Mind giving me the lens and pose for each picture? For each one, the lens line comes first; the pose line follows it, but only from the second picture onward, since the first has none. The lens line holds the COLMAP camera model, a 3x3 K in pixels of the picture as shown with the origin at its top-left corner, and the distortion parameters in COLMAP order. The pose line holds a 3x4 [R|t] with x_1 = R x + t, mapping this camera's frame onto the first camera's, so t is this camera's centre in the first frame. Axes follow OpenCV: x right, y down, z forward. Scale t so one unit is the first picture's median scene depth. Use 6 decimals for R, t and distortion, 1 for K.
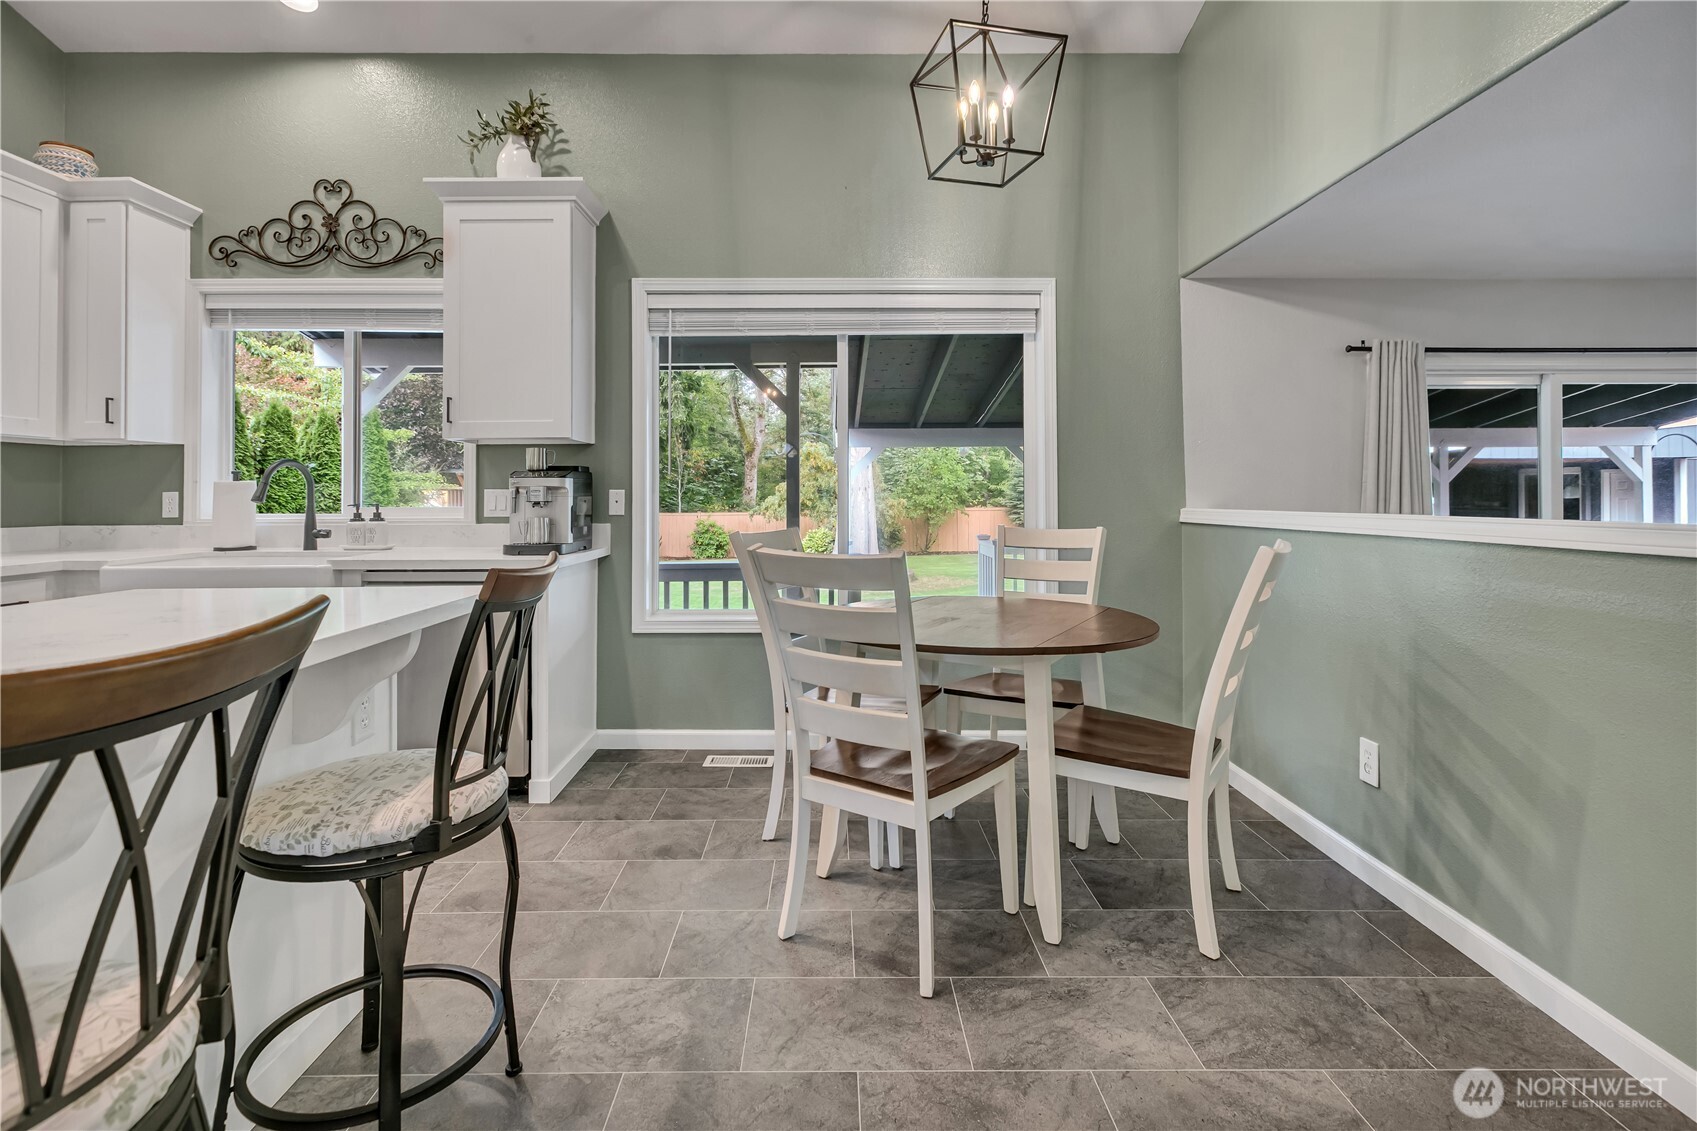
lens RADIAL K [[801.3, 0, 839.5], [0, 801.3, 485.0], [0, 0, 1]] dist [0.002517, 0.000343]
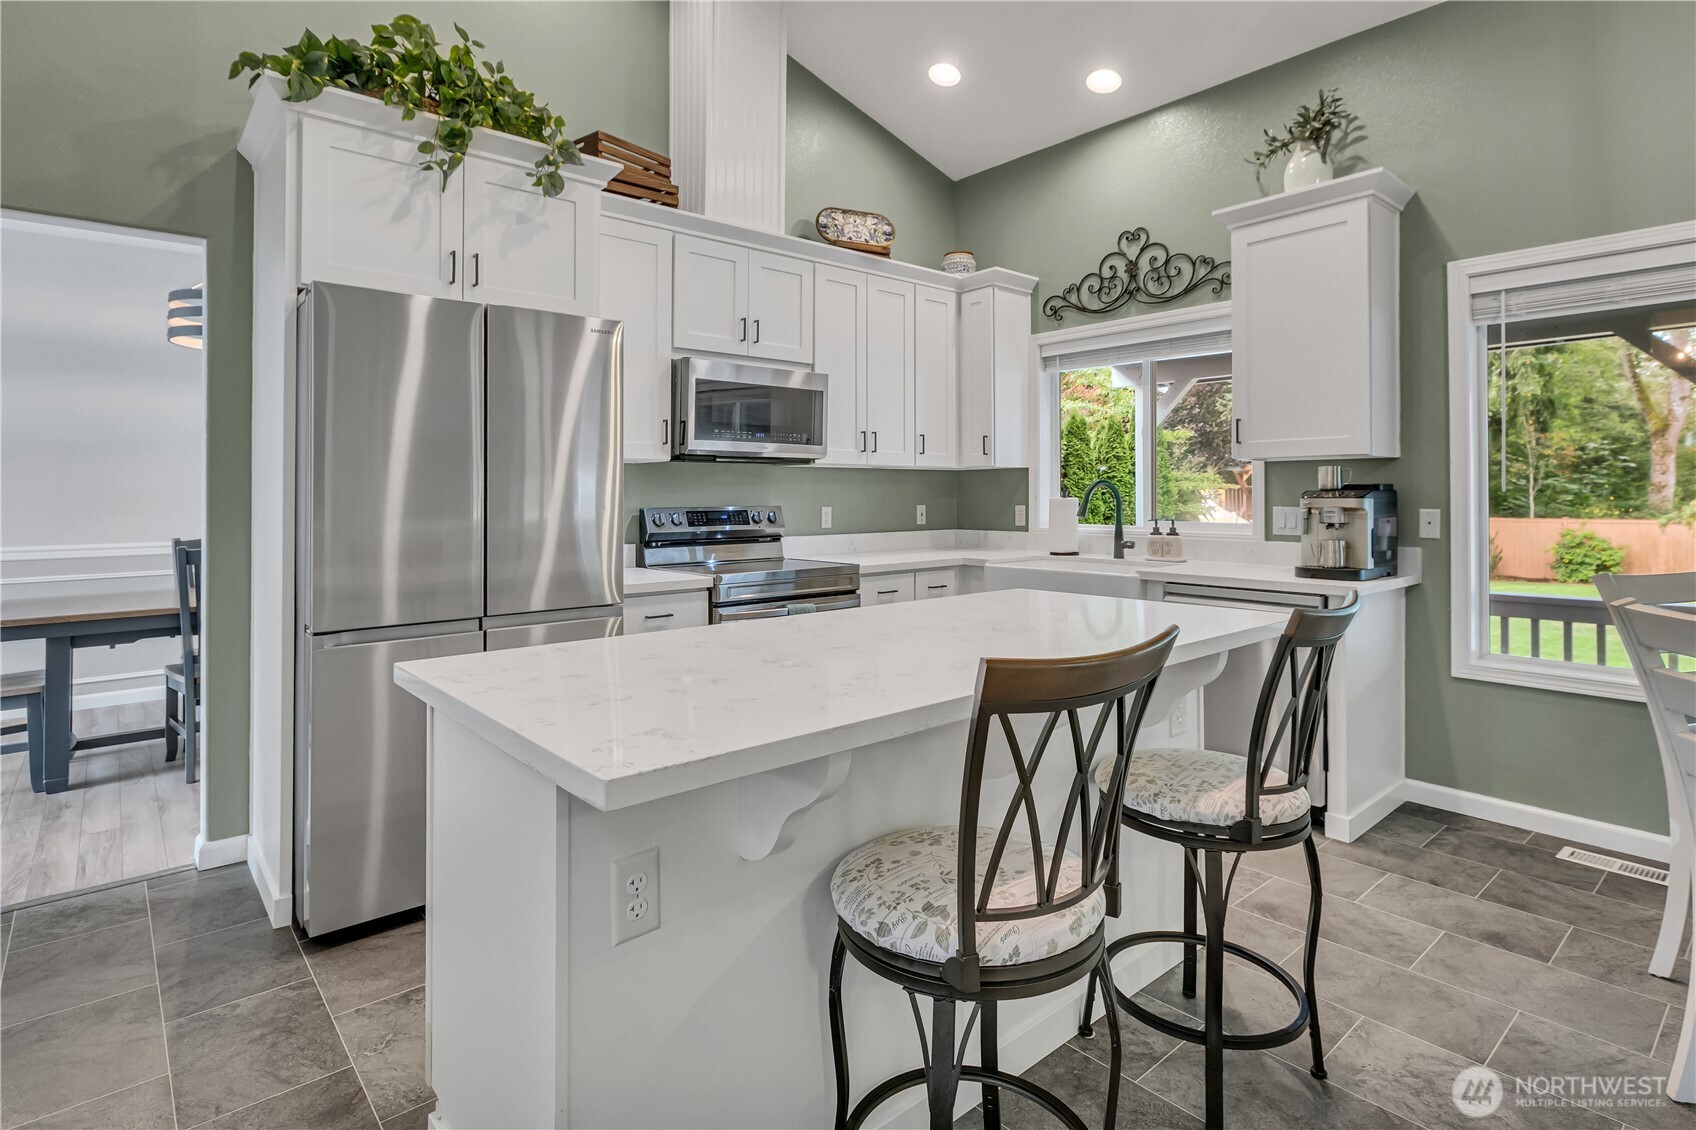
lens RADIAL K [[863.1, 0, 842.3], [0, 863.1, 485.3], [0, 0, 1]] dist [0.001421, -0.001708]
pose [[0.643987, -0.005612, -0.765016, 0.031875], [0.008768, 0.999962, 0.000046, -0.027783], [0.764986, -0.006738, 0.644012, -0.100344]]
